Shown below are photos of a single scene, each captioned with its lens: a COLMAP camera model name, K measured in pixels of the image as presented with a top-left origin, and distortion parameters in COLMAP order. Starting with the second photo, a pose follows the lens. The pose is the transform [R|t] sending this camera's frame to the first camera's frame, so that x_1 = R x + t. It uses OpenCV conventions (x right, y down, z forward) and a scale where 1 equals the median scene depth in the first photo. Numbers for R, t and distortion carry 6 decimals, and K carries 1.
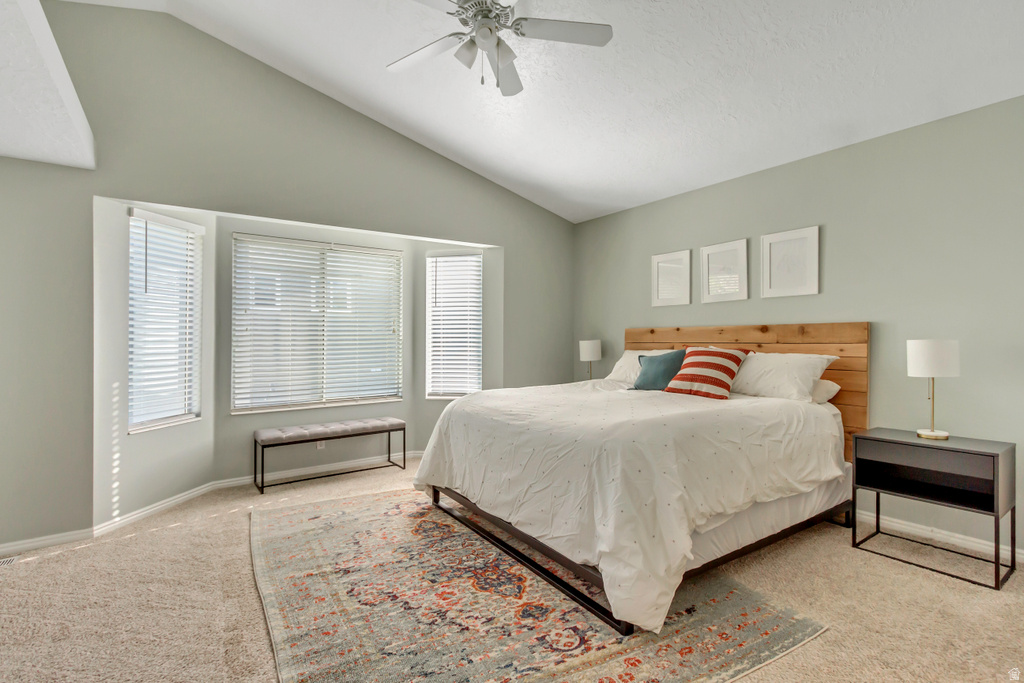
lens RADIAL K [[474.4, 0, 509.4], [0, 474.4, 337.8], [0, 0, 1]] dist [0.009486, -0.001423]
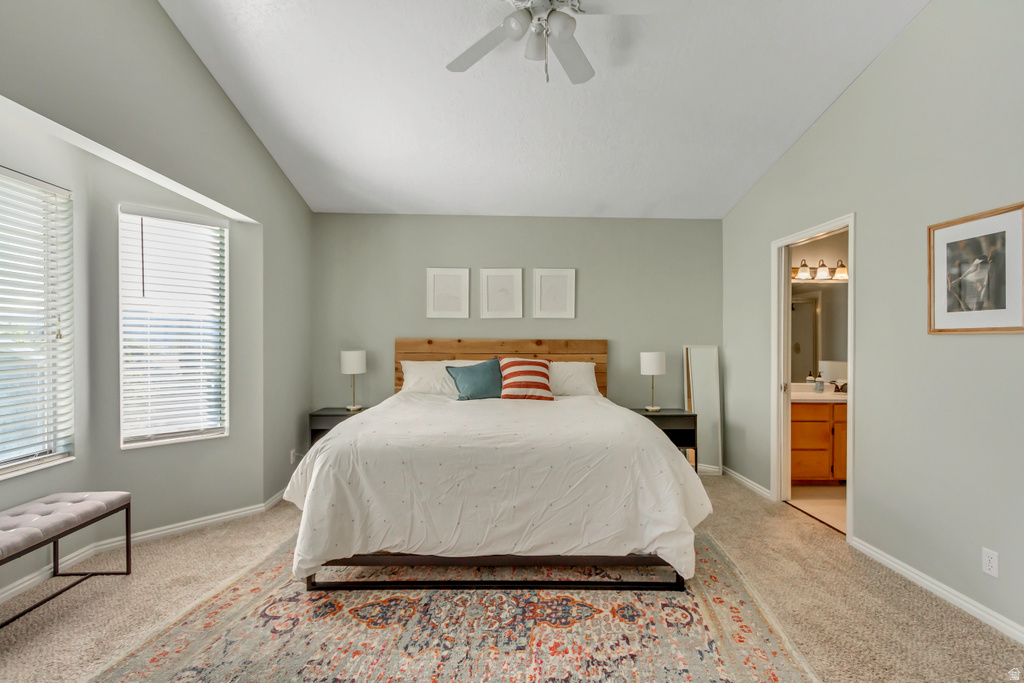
lens RADIAL K [[474.4, 0, 506.0], [0, 474.4, 347.8], [0, 0, 1]] dist [0.009486, -0.001423]
pose [[0.556465, 0.001026, 0.830870, -0.638884], [-0.010282, 0.999931, 0.005652, -0.012493], [-0.830807, -0.011688, 0.556438, 0.417224]]
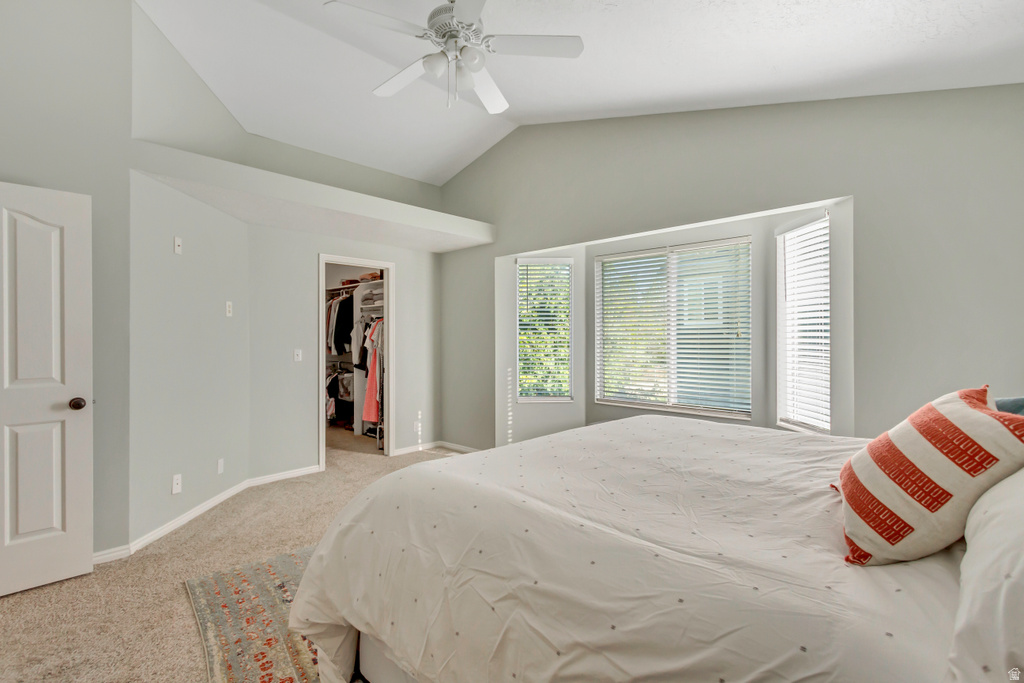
lens RADIAL K [[474.4, 0, 513.7], [0, 474.4, 333.8], [0, 0, 1]] dist [0.009486, -0.001423]
pose [[0.186841, 0.007916, -0.982358, 0.767165], [0.007538, 0.999927, 0.009491, -0.039892], [0.982361, -0.009178, 0.186767, 0.716021]]
